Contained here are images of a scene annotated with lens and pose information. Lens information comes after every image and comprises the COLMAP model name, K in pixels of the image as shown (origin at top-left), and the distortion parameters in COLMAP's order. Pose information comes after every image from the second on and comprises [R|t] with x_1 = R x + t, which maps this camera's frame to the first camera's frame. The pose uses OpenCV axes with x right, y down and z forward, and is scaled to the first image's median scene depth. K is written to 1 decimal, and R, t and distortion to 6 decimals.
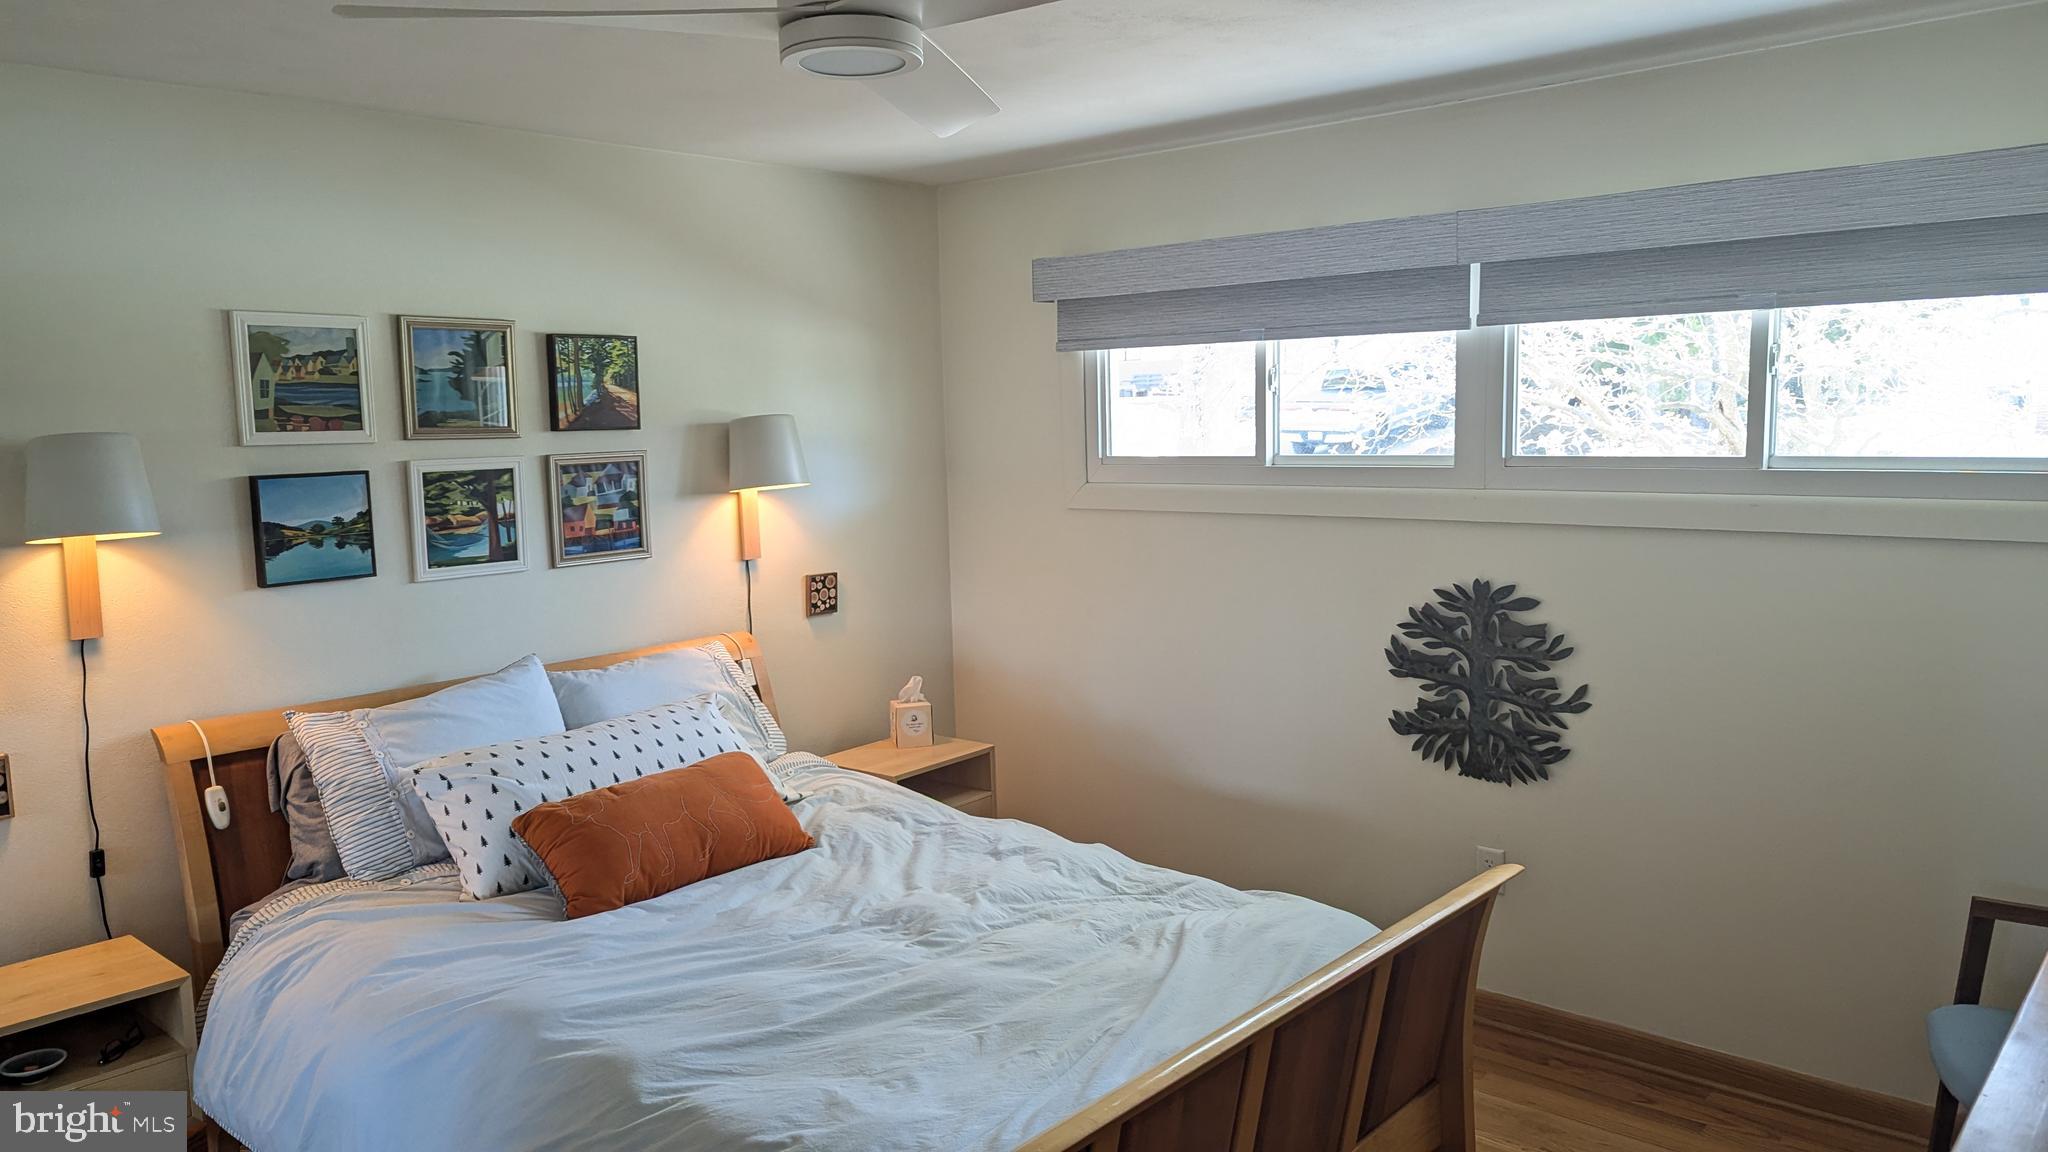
lens RADIAL K [[1441.5, 0, 1033.3], [0, 1441.5, 572.3], [0, 0, 1]] dist [0.033626, -0.004617]
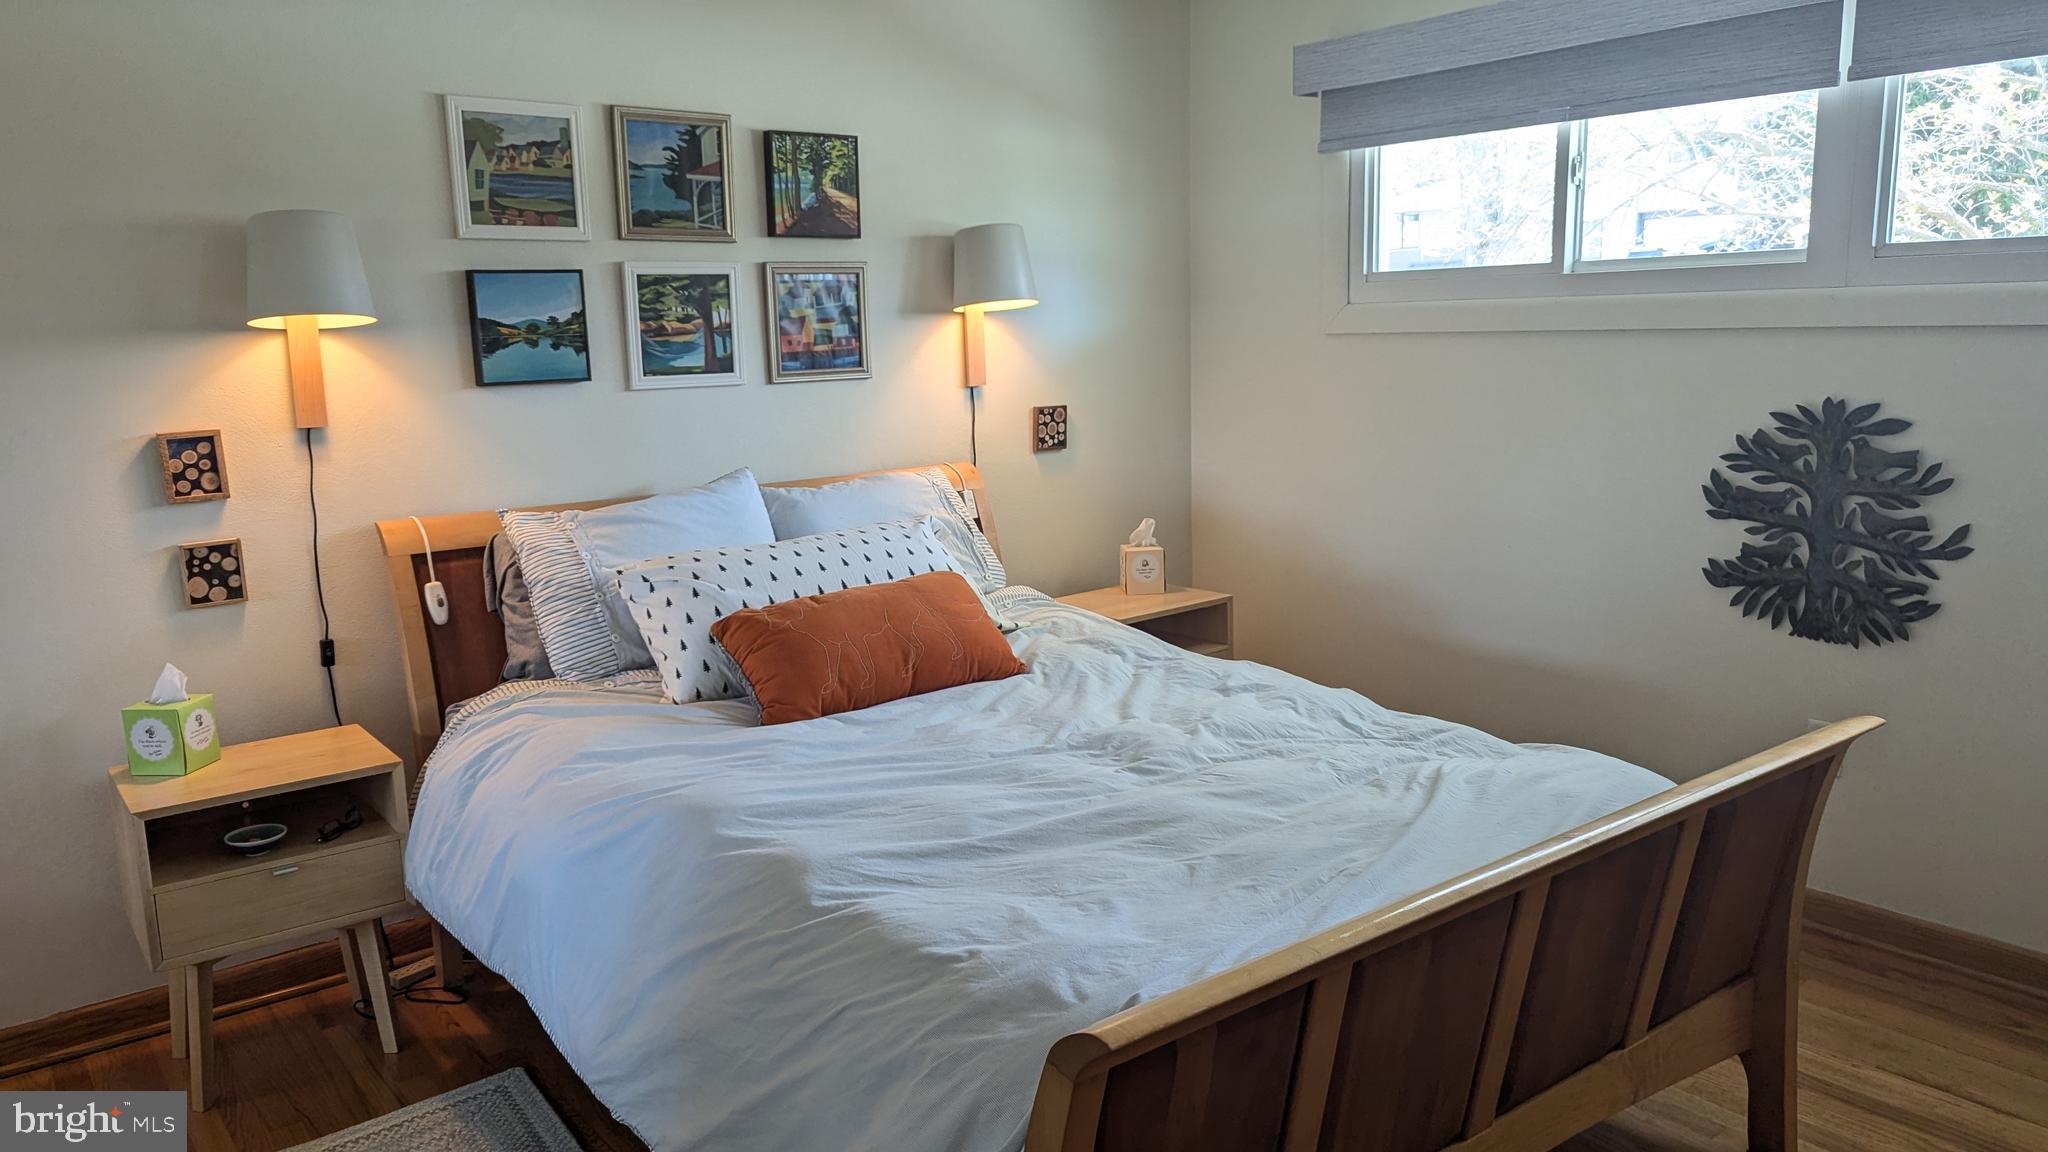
lens RADIAL K [[1444.8, 0, 1014.0], [0, 1444.8, 577.0], [0, 0, 1]] dist [0.056826, -0.061153]
pose [[0.981710, 0.031792, -0.187708, 0.011416], [-0.018668, 0.997282, 0.071275, 0.060170], [0.189464, -0.066467, 0.979635, 0.095104]]
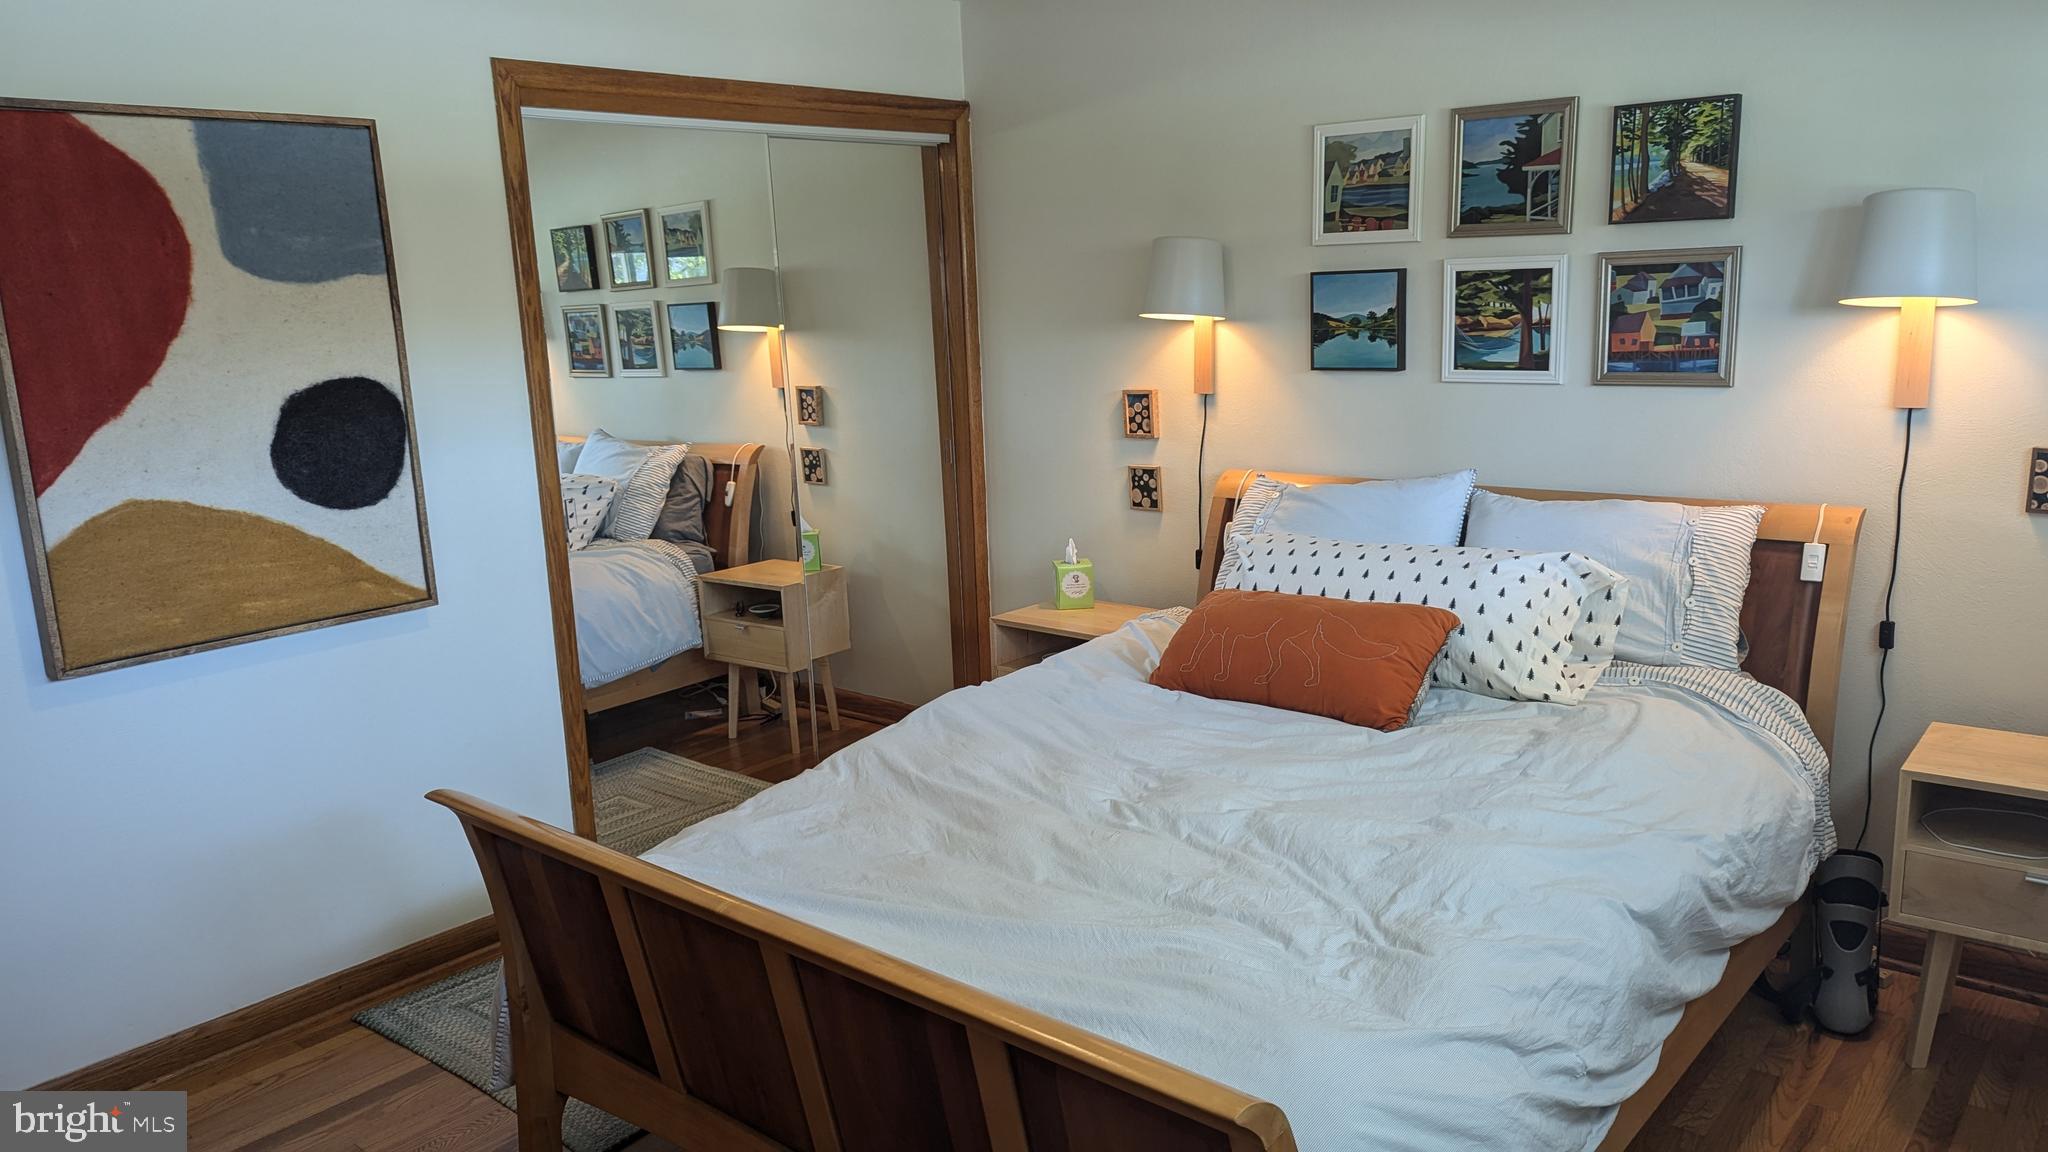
lens RADIAL K [[1444.8, 0, 1014.0], [0, 1444.8, 577.0], [0, 0, 1]] dist [0.056826, -0.061153]
pose [[0.024334, 0.221343, -0.974892, 0.613735], [-0.082261, 0.972317, 0.218705, -0.060499], [0.996314, 0.074873, 0.041868, 0.699866]]
